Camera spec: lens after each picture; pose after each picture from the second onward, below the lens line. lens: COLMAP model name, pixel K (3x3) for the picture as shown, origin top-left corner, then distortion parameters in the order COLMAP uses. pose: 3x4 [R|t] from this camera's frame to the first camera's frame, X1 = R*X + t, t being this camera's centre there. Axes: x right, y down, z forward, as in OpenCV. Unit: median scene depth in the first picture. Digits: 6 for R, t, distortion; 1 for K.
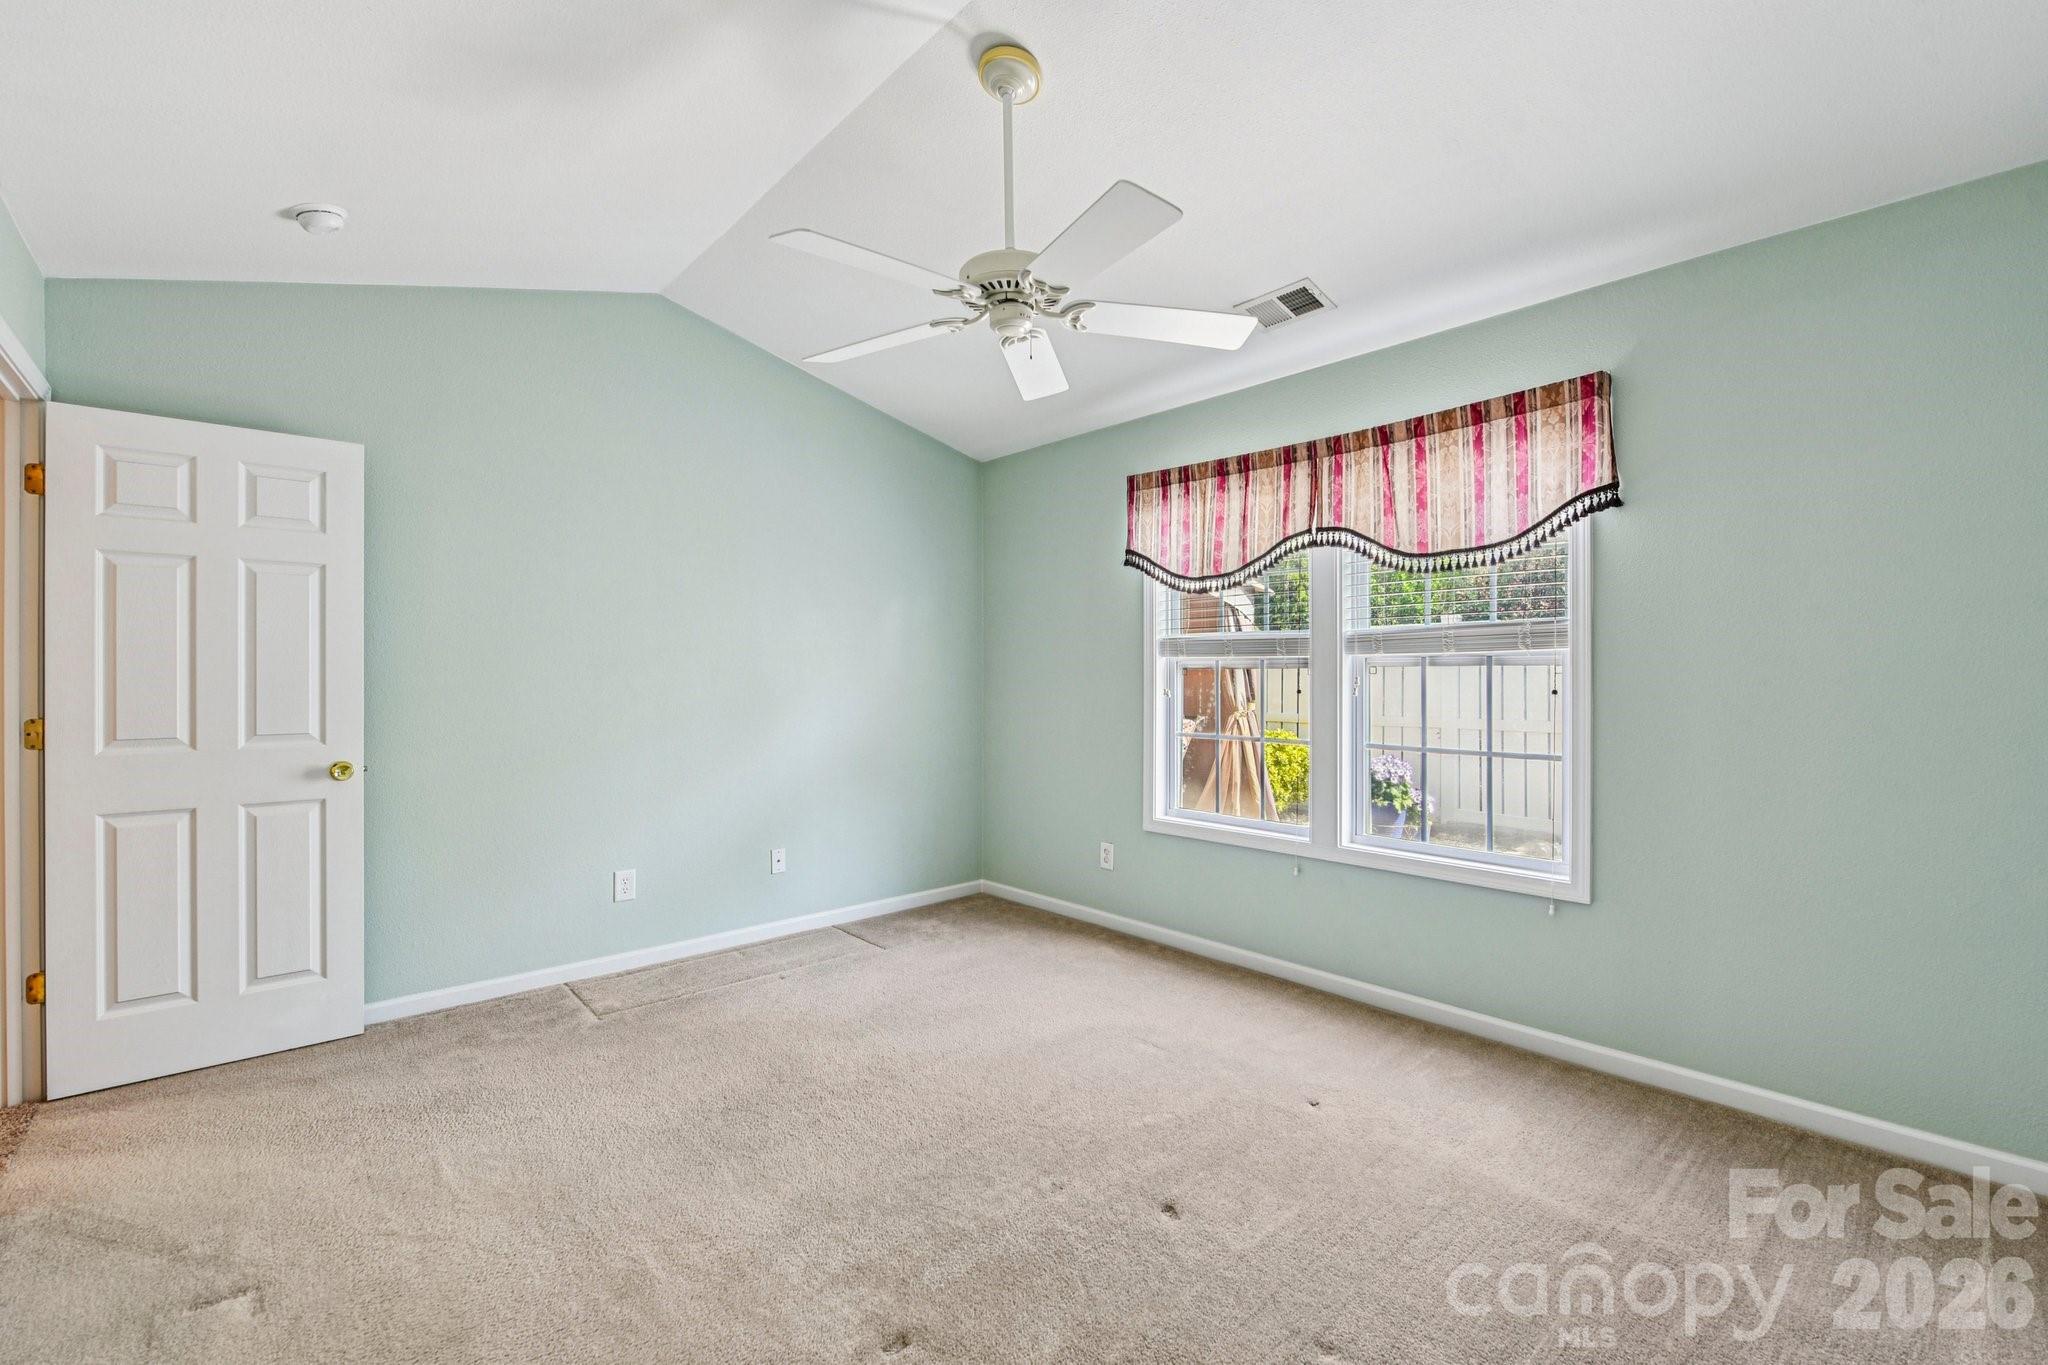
lens RADIAL K [[874.5, 0, 1022.6], [0, 874.5, 677.8], [0, 0, 1]] dist [-0.008632, -0.000827]
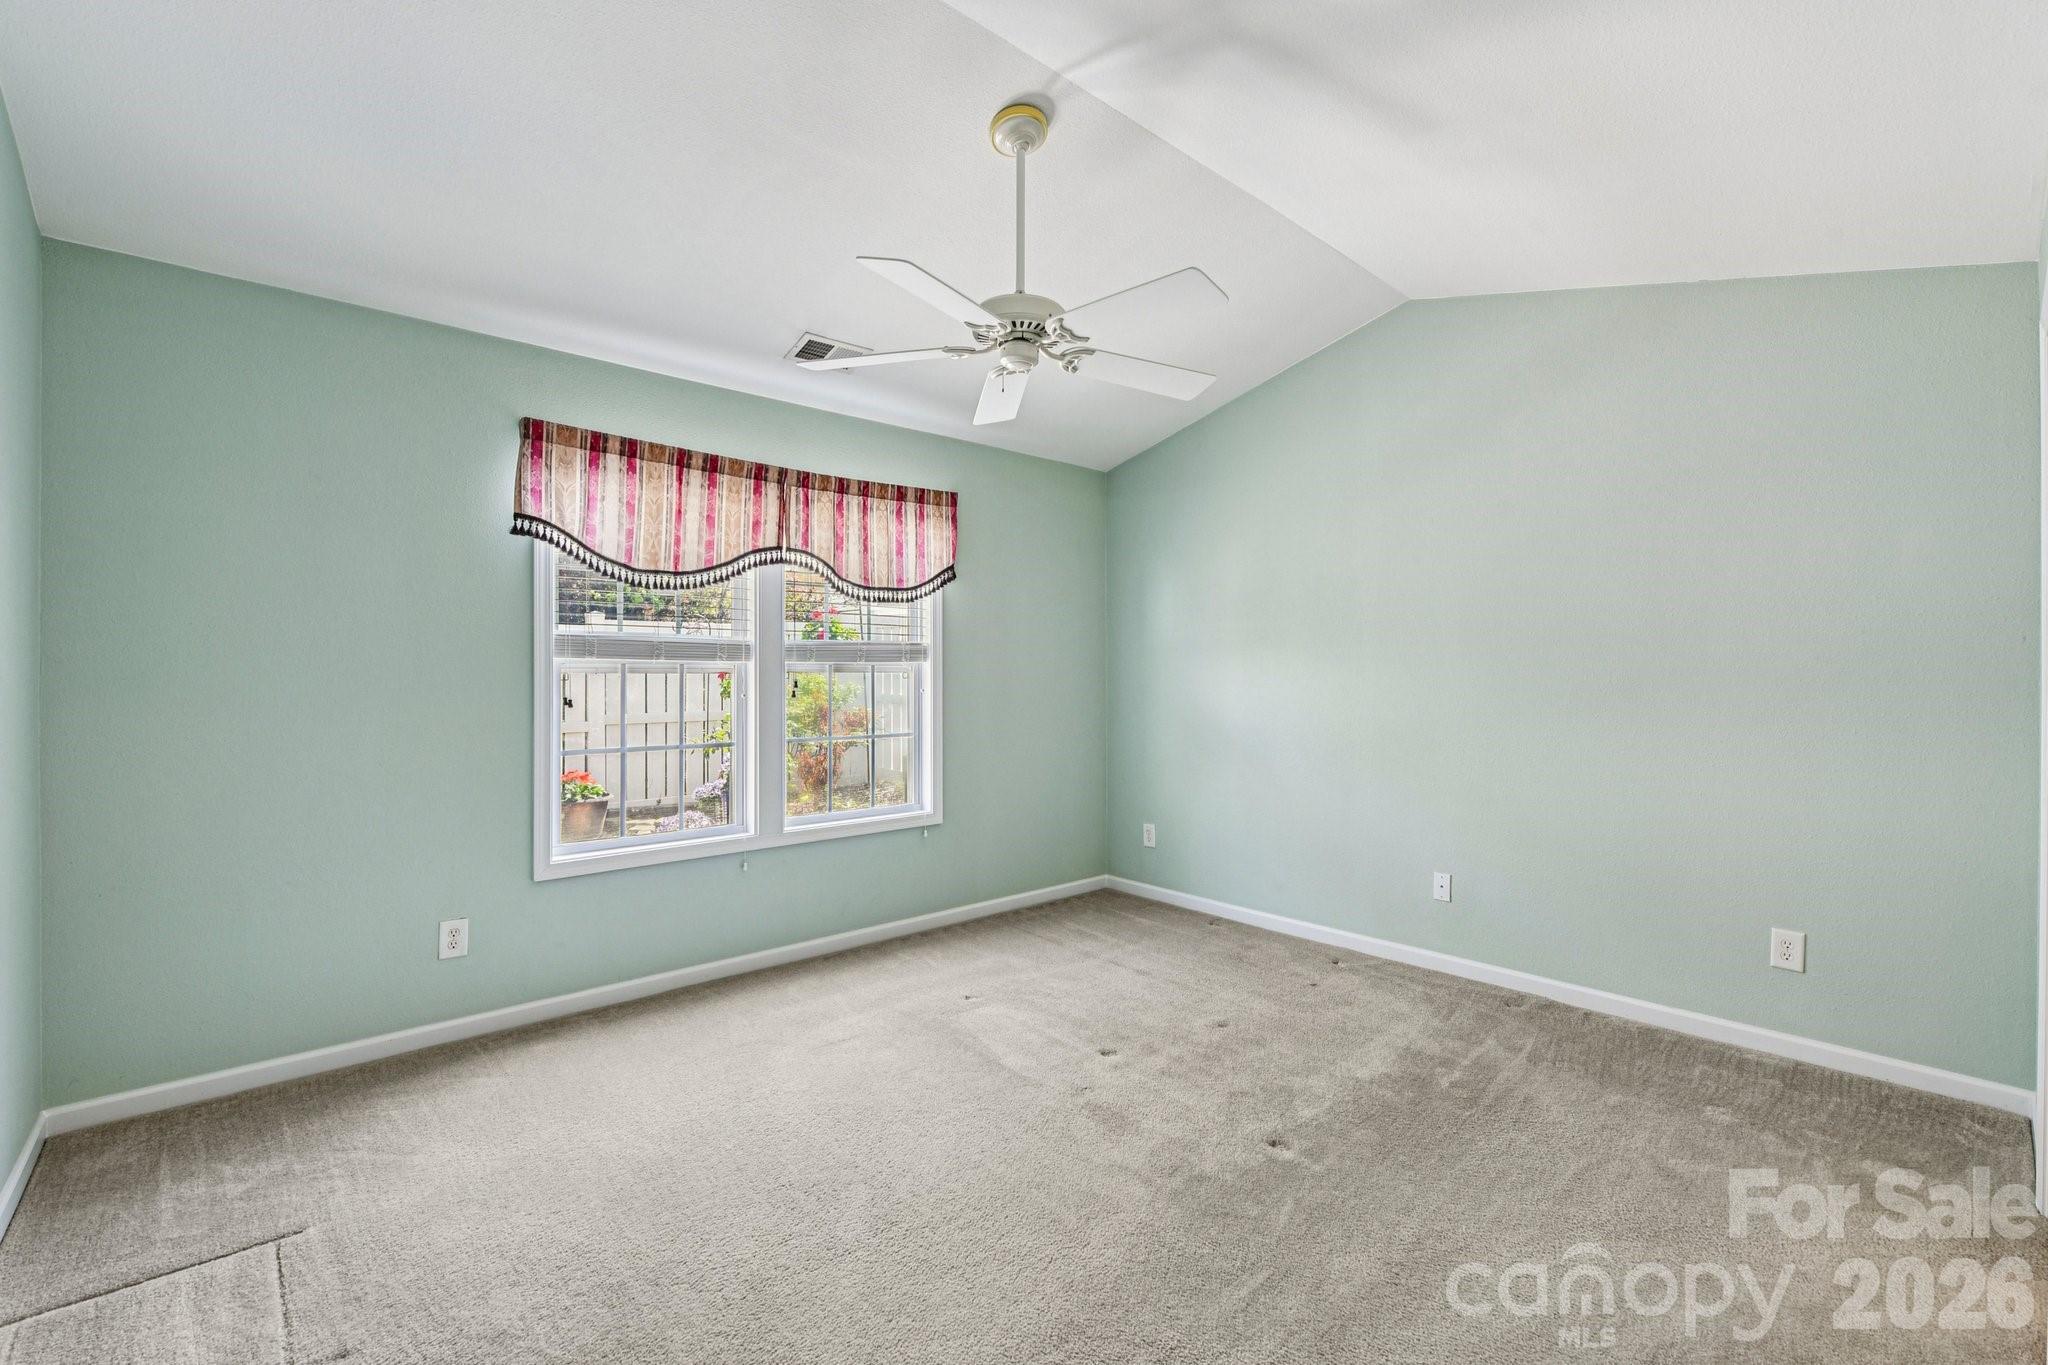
lens RADIAL K [[874.5, 0, 1016.4], [0, 874.5, 674.6], [0, 0, 1]] dist [-0.008632, -0.000827]
pose [[0.002236, 0.000293, 0.999997, -0.744972], [0.002167, 0.999998, -0.000298, -0.008243], [-0.999995, 0.002168, 0.002235, 0.677966]]
